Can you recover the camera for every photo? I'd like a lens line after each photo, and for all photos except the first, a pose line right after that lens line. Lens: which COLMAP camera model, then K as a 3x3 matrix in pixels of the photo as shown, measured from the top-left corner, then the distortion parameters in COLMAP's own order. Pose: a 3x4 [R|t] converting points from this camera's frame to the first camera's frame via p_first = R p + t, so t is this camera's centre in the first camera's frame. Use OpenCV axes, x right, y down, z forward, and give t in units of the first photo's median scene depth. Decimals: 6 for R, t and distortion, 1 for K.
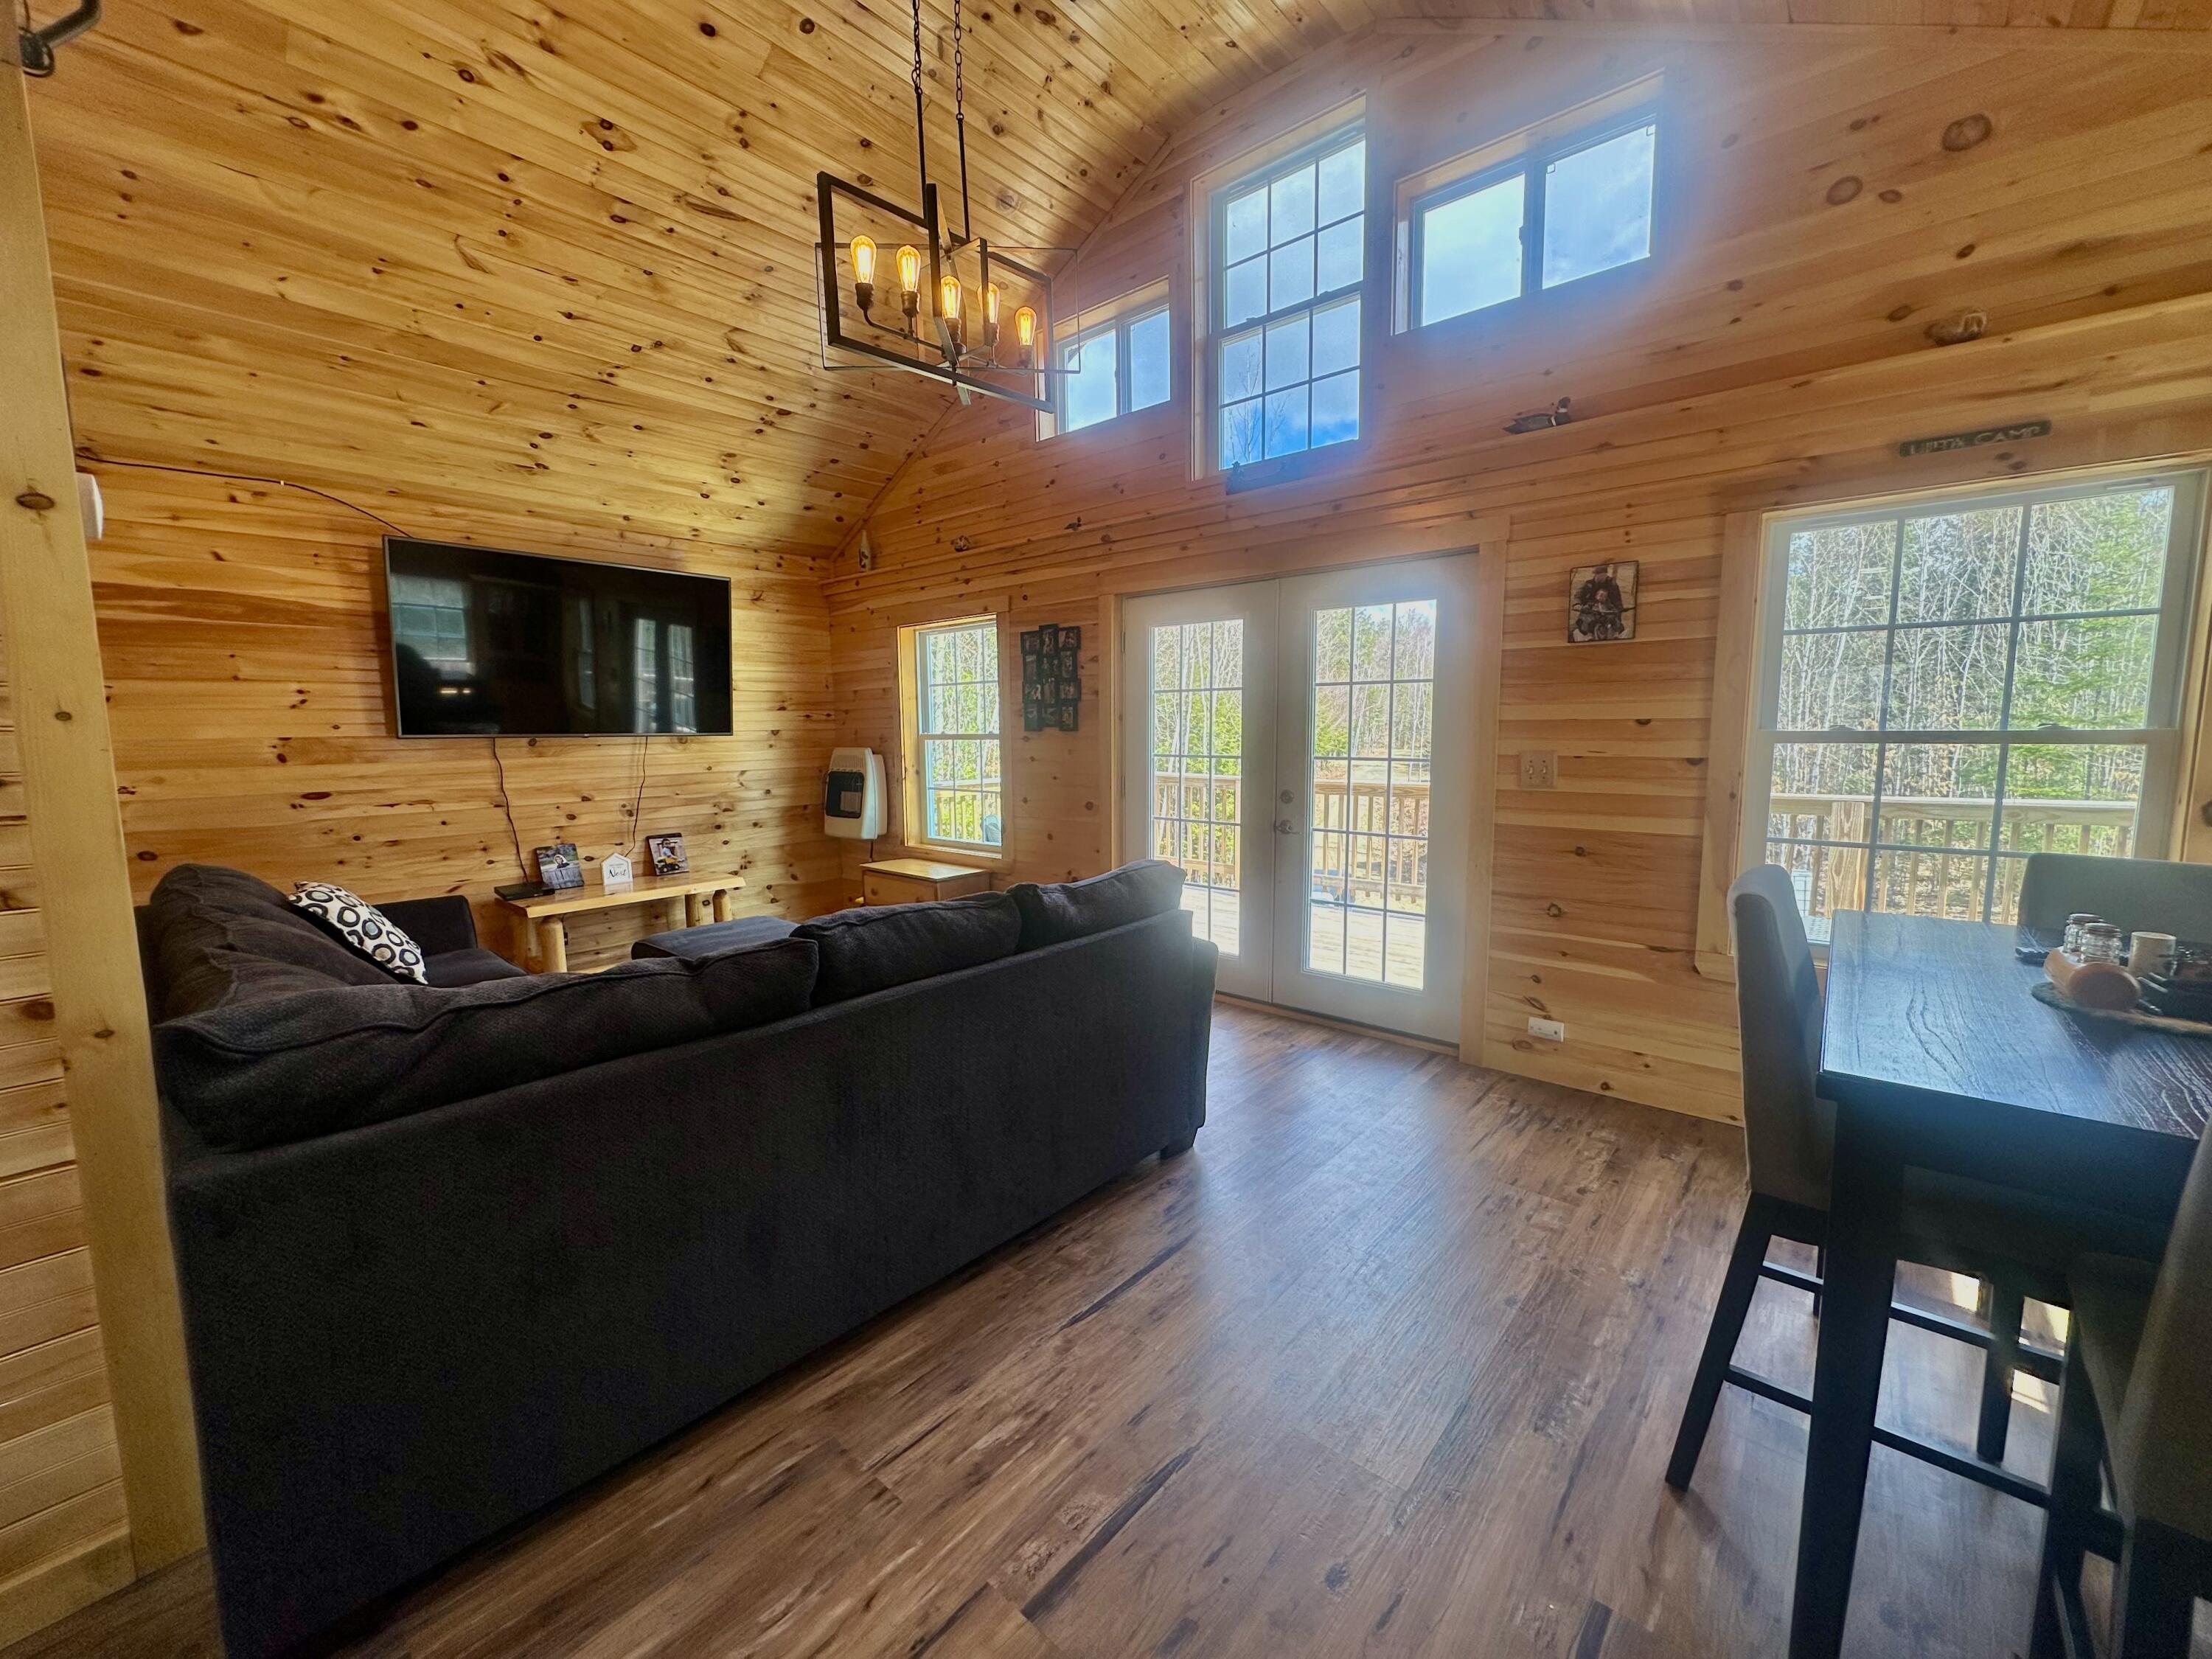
lens RADIAL K [[885.0, 0, 1103.1], [0, 885.0, 826.6], [0, 0, 1]] dist [-0.002914, 0.000623]
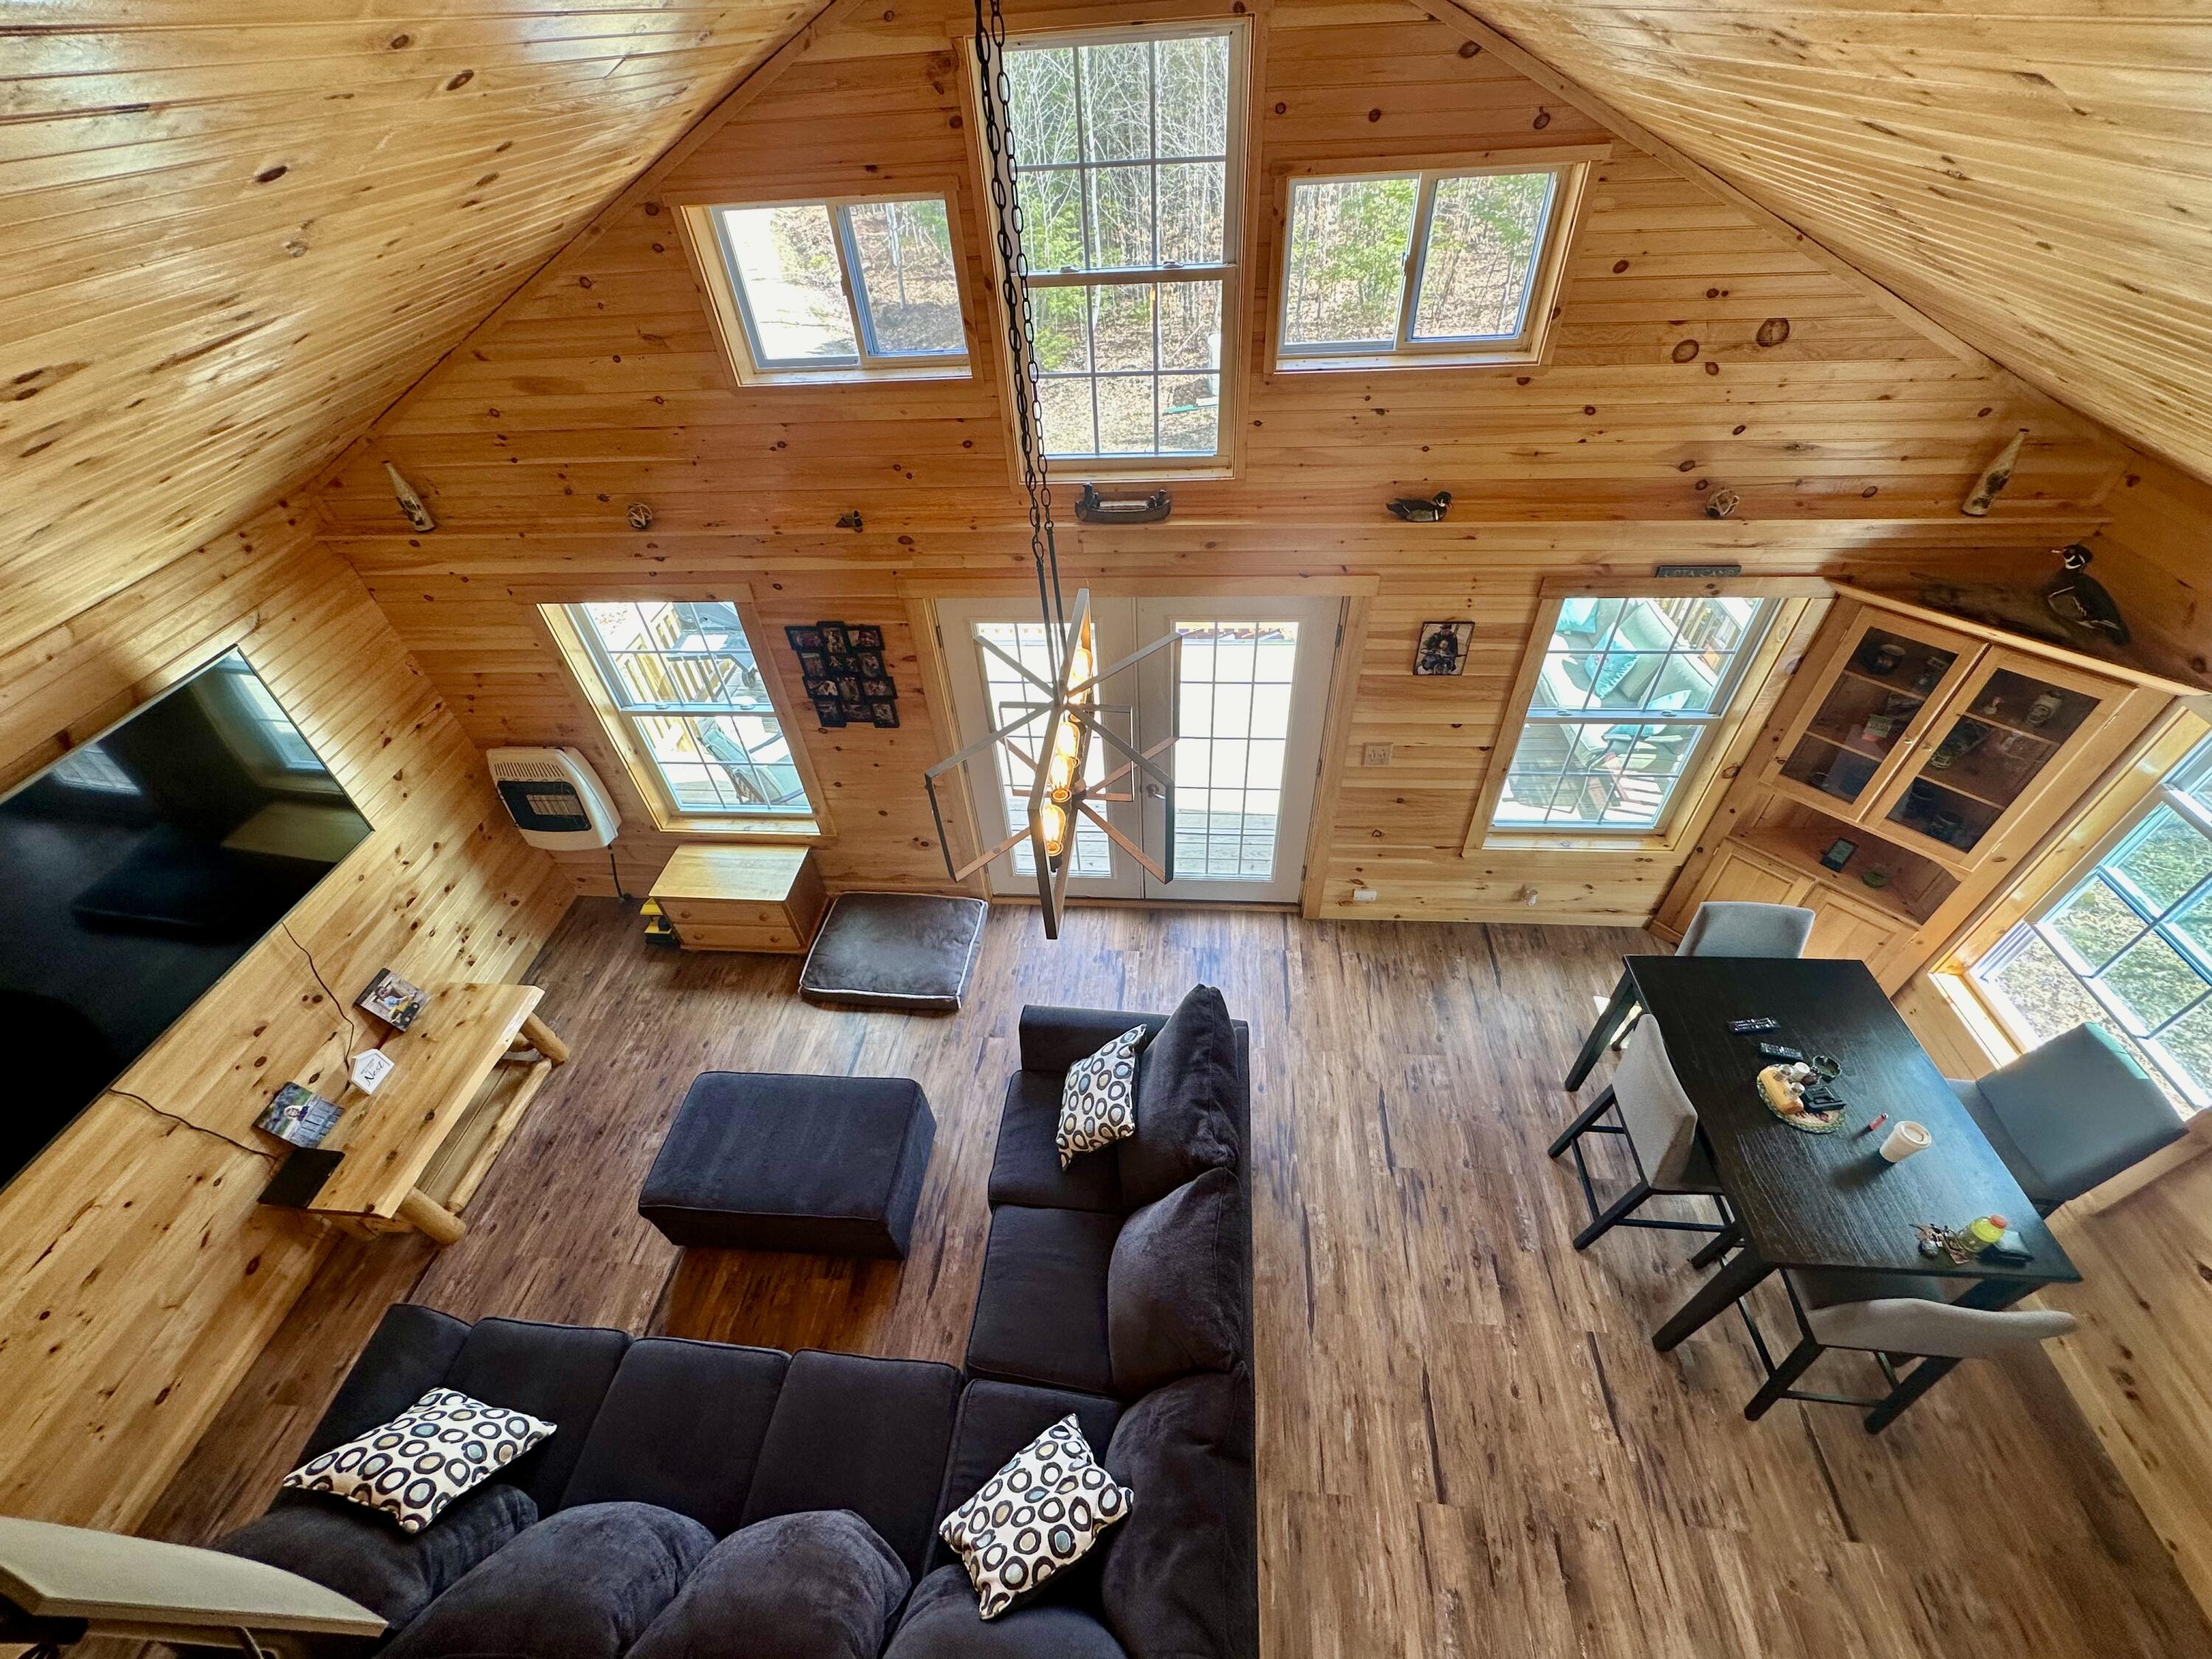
lens RADIAL K [[885.0, 0, 1103.1], [0, 885.0, 826.6], [0, 0, 1]] dist [-0.002914, 0.000623]
pose [[0.806061, -0.428404, 0.408333, -0.313291], [0.110794, 0.786979, 0.606951, -0.628940], [-0.581369, -0.443999, 0.681817, 0.236681]]
